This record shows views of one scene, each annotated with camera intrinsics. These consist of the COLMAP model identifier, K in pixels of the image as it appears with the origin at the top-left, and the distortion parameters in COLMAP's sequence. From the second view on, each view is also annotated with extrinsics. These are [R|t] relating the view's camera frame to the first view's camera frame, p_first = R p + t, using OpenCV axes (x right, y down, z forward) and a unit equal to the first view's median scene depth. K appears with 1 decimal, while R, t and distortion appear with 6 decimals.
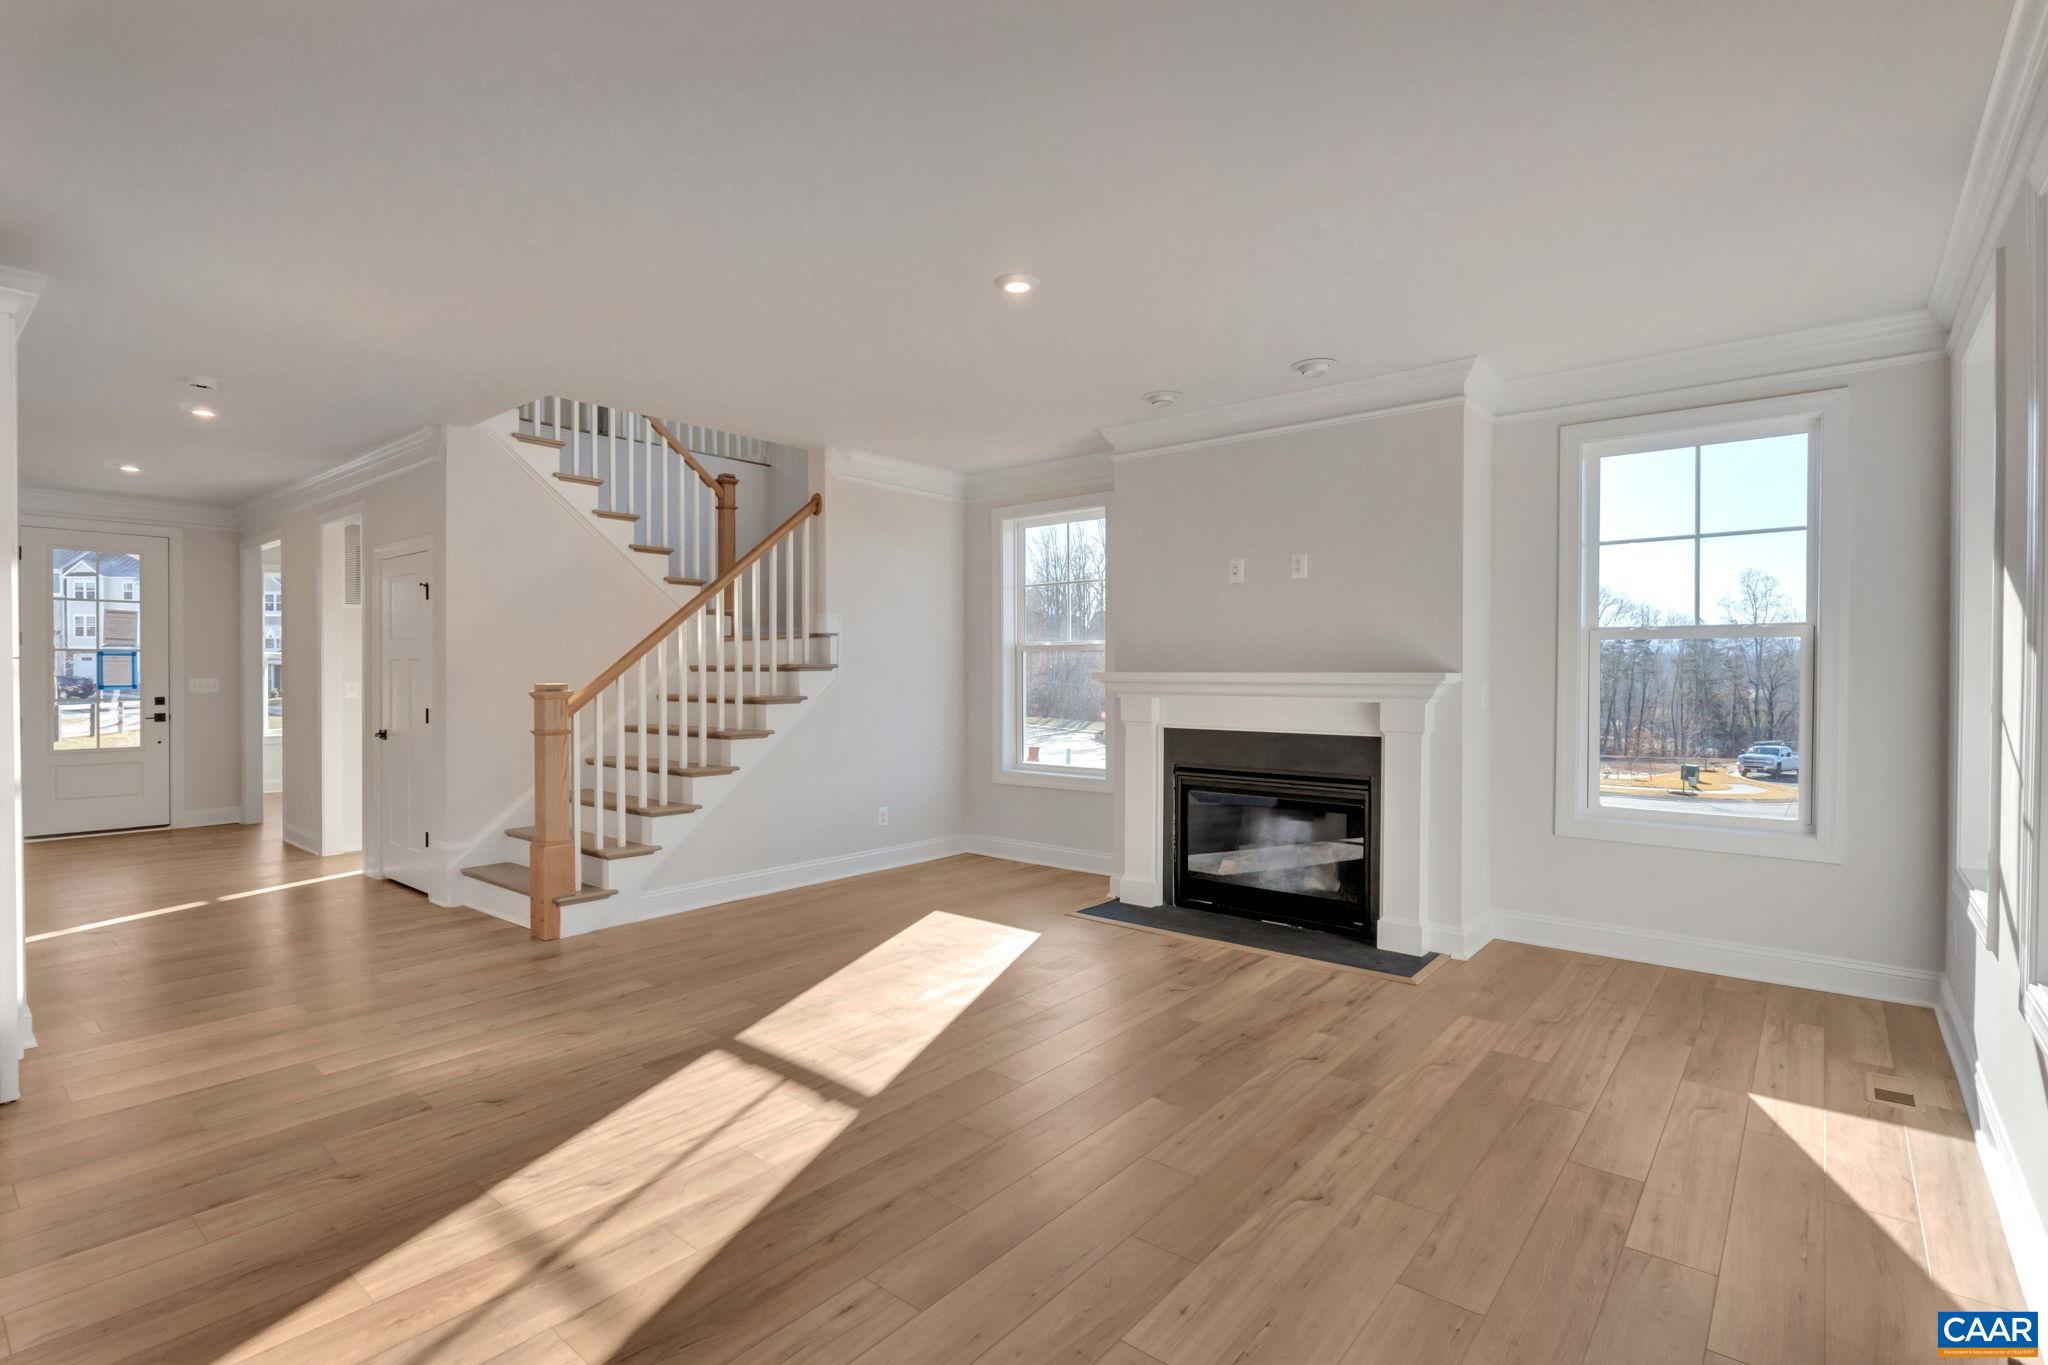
lens RADIAL K [[979.3, 0, 1024.0], [0, 979.3, 682.5], [0, 0, 1]] dist [-0.002241, 0.000068]
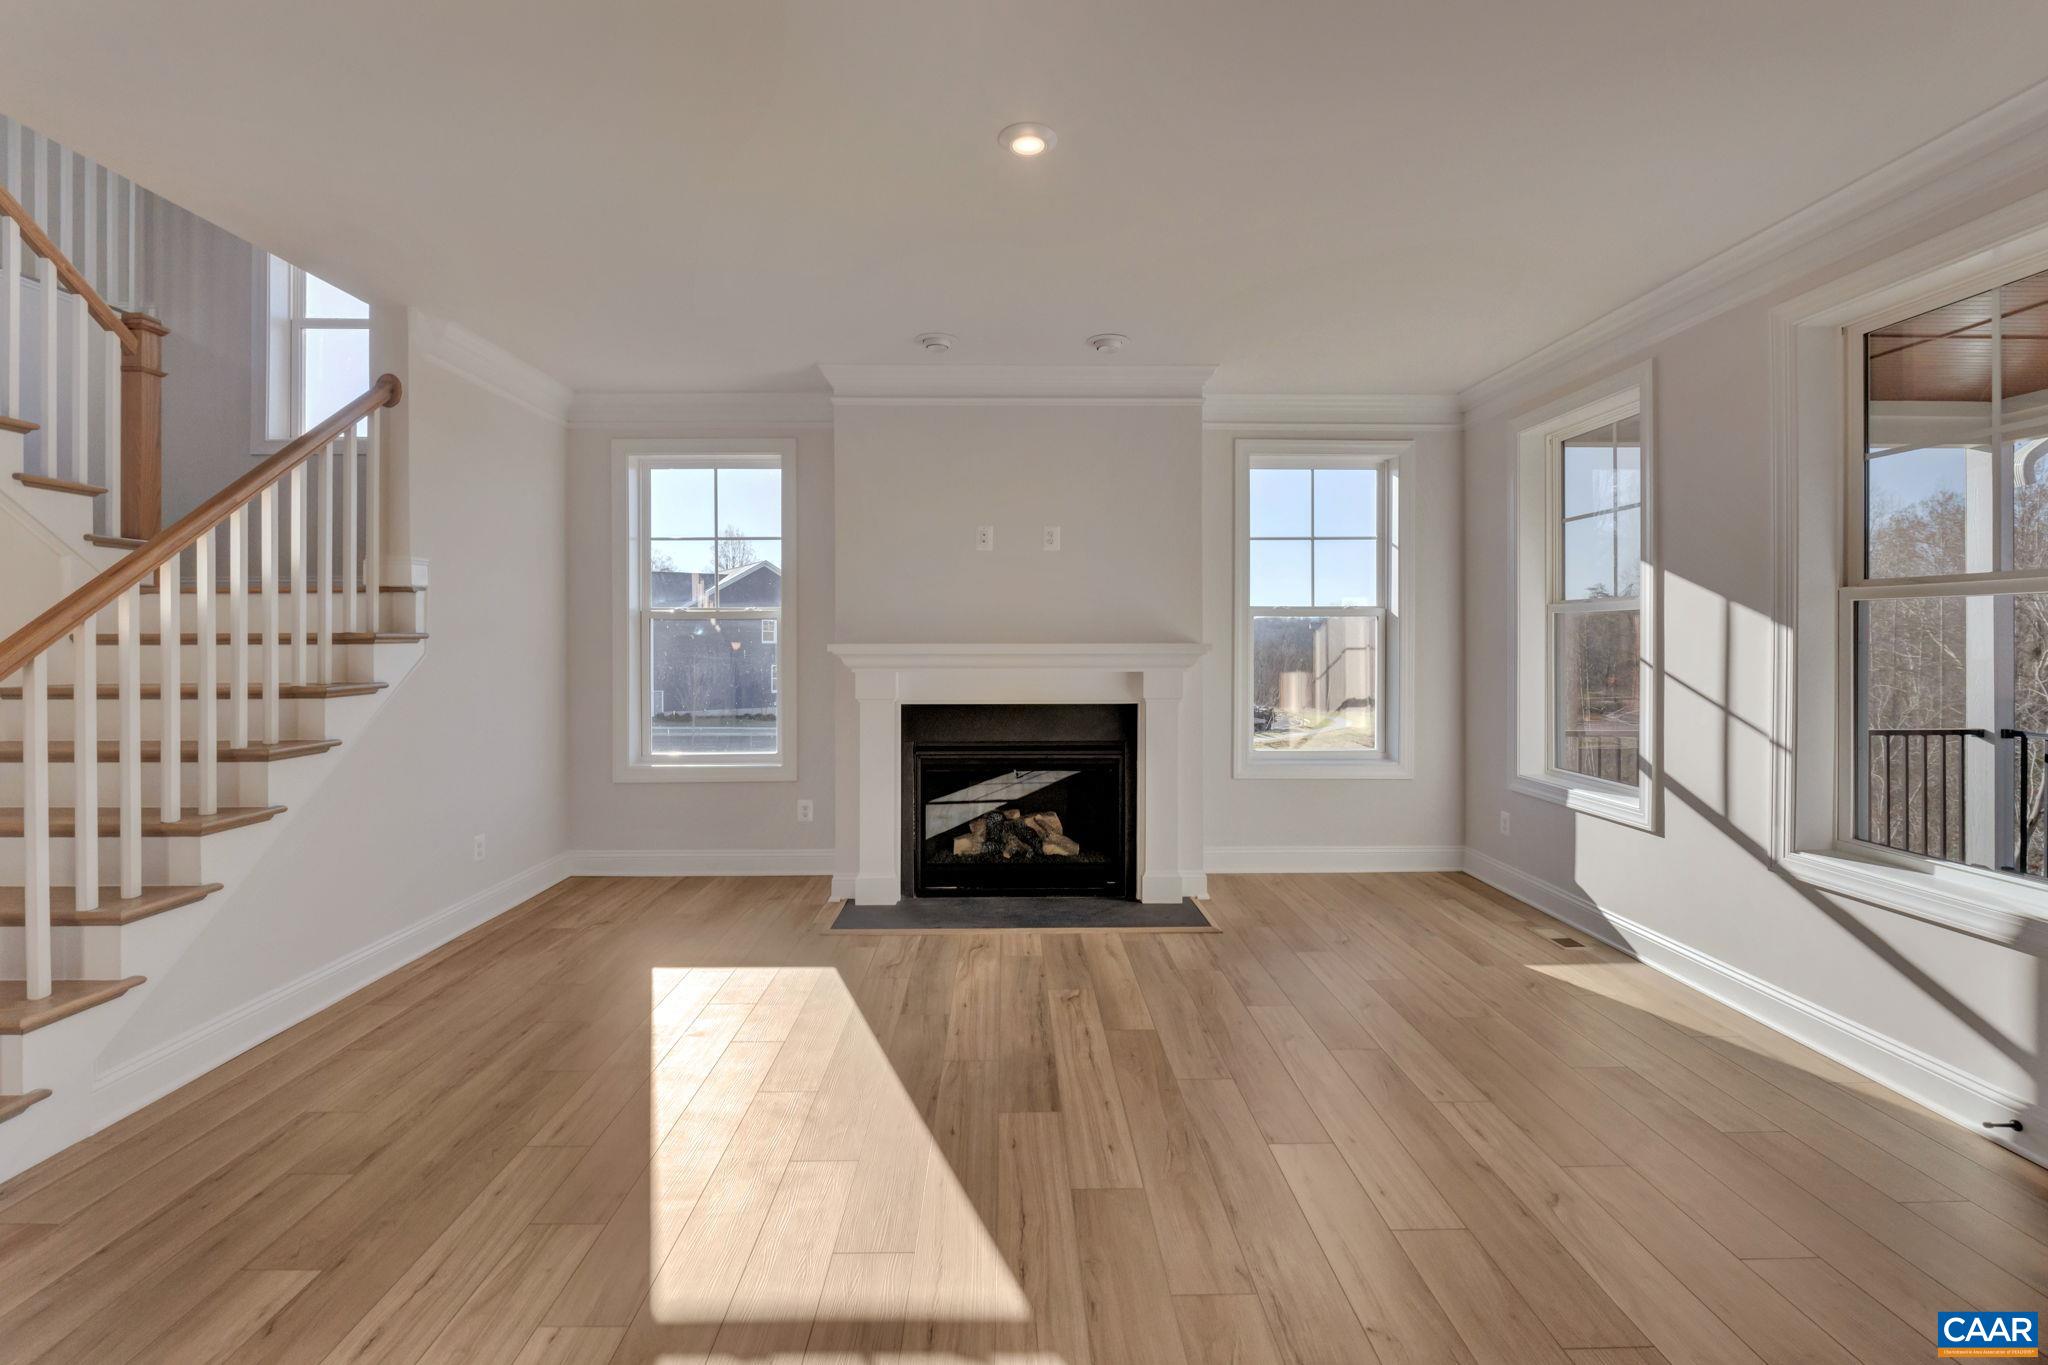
lens RADIAL K [[855.5, 0, 1023.6], [0, 855.5, 639.1], [0, 0, 1]] dist [-0.003281, -0.000013]
pose [[0.761715, 0.000397, 0.647912, -0.287040], [0.008935, 0.999898, -0.011117, -0.004712], [-0.647850, 0.014257, 0.761634, 0.317059]]
